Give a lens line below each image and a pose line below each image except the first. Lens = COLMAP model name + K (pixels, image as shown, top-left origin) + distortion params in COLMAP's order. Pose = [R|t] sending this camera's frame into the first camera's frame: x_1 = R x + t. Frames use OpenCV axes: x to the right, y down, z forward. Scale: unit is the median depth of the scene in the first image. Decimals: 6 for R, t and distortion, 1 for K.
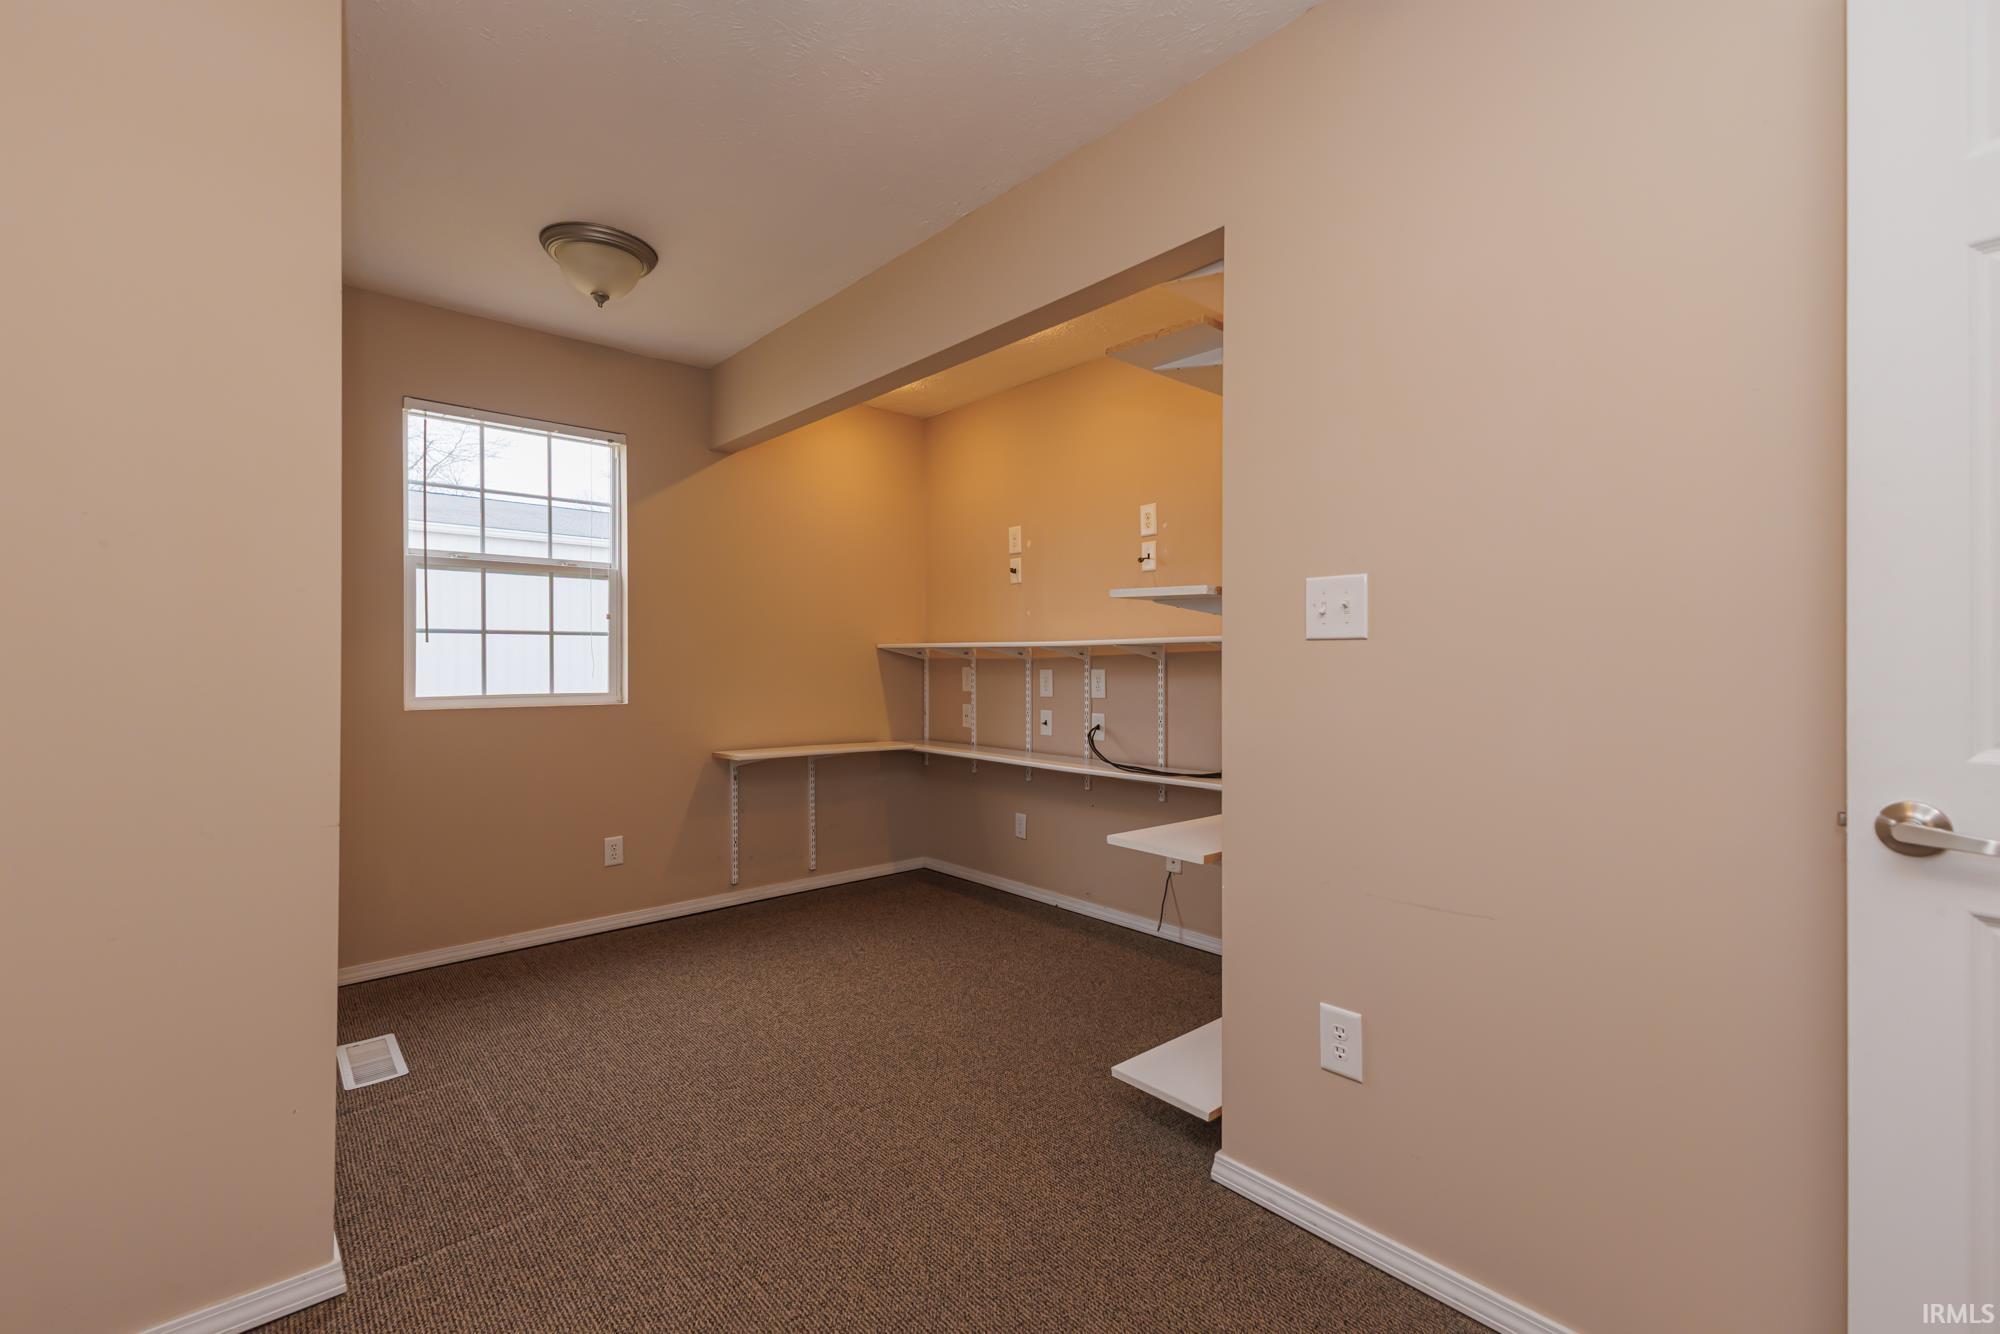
lens RADIAL K [[872.8, 0, 1003.8], [0, 872.8, 661.0], [0, 0, 1]] dist [0.014092, -0.001490]
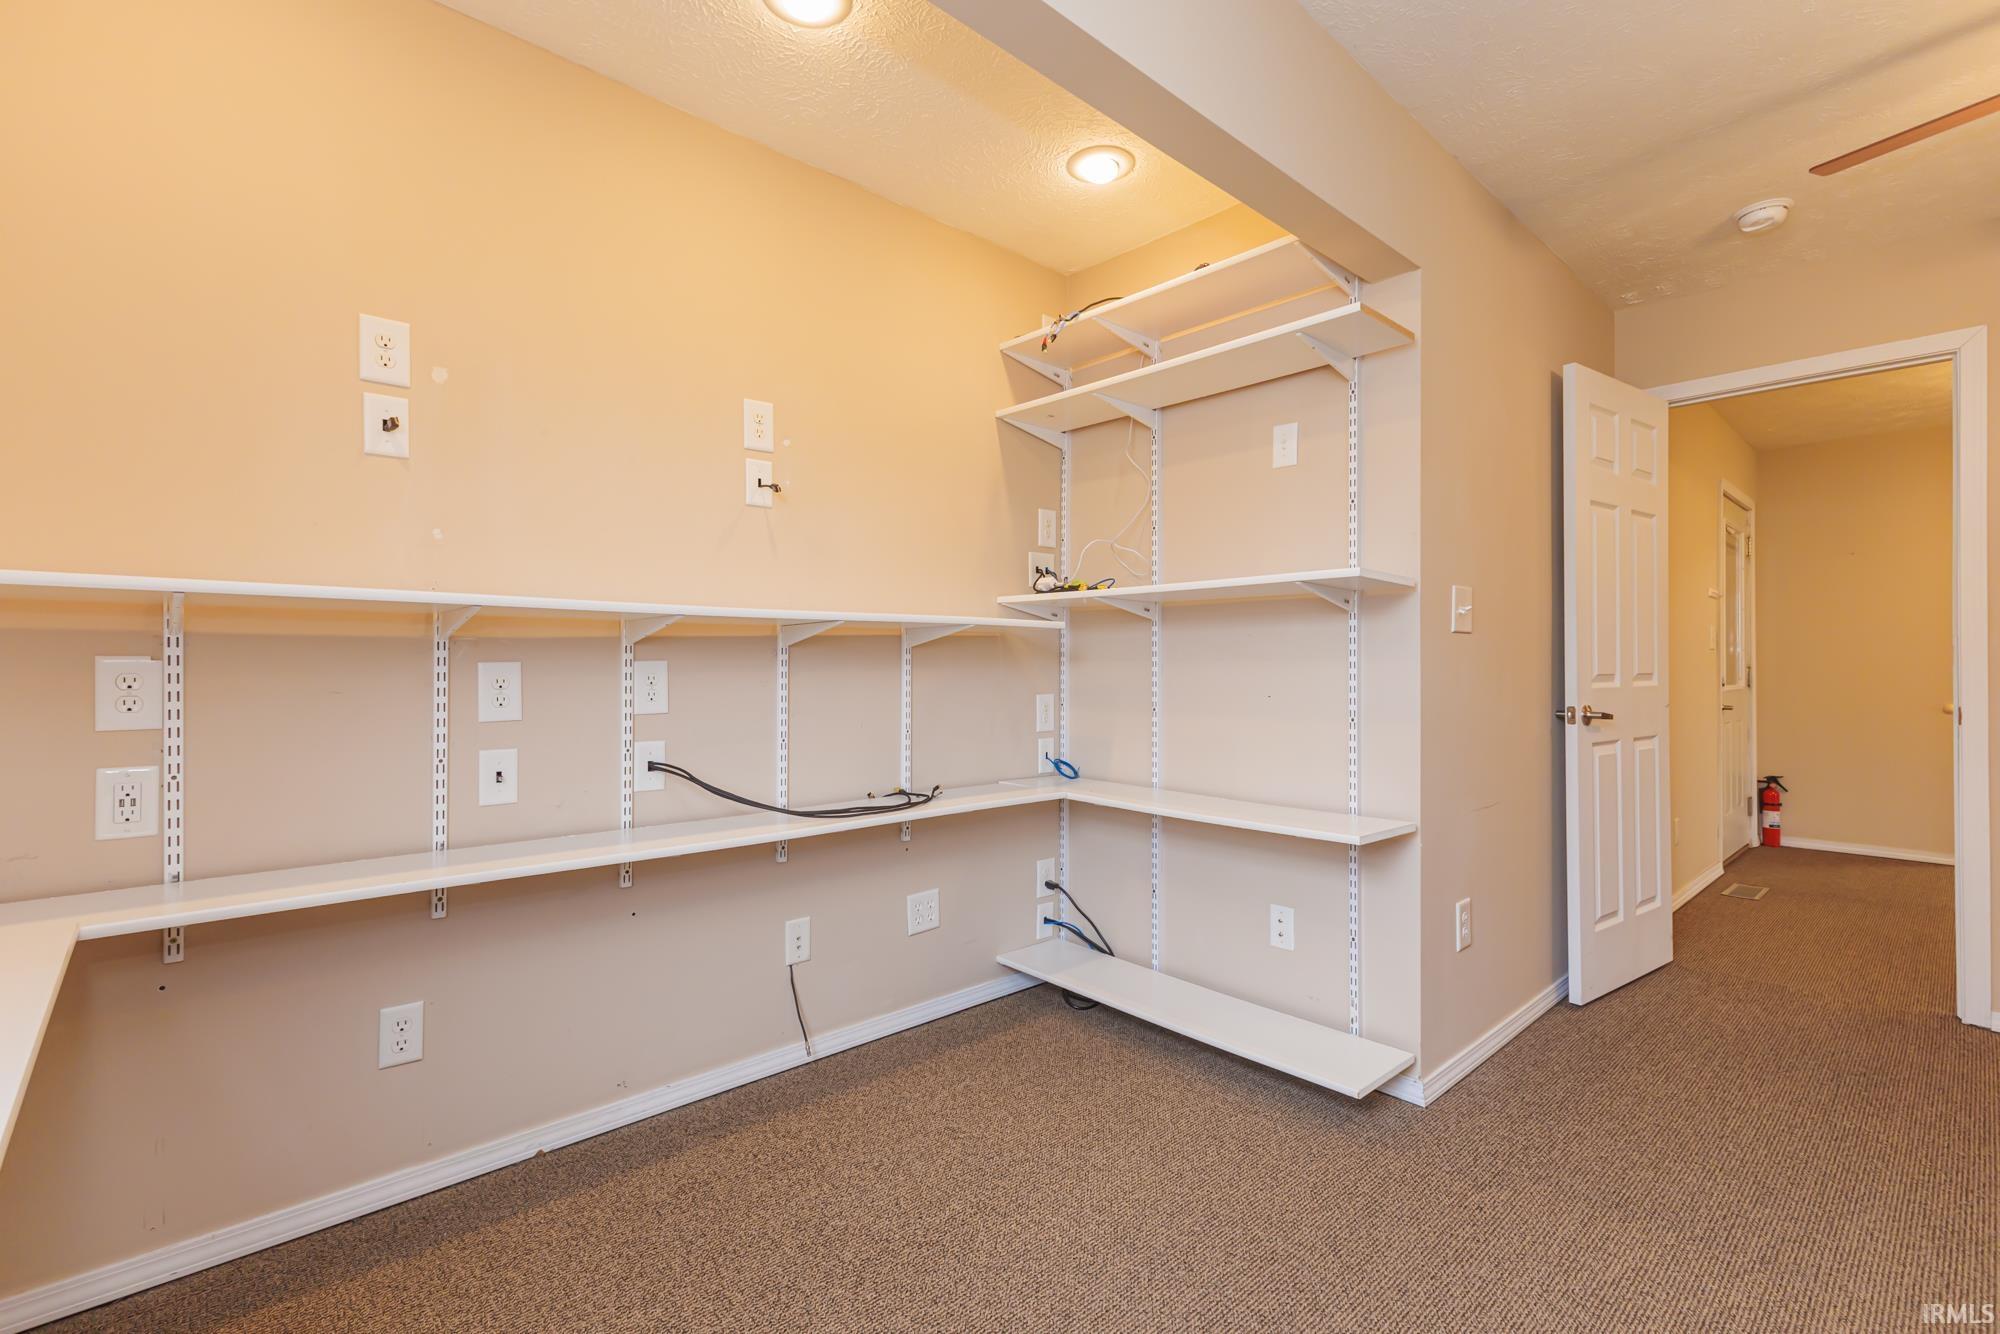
lens RADIAL K [[872.8, 0, 1009.2], [0, 872.8, 670.0], [0, 0, 1]] dist [0.014092, -0.001490]
pose [[-0.021431, -0.008229, 0.999736, -0.420966], [-0.005780, 0.999950, 0.008107, 0.008669], [-0.999754, -0.005605, -0.021477, 0.739548]]
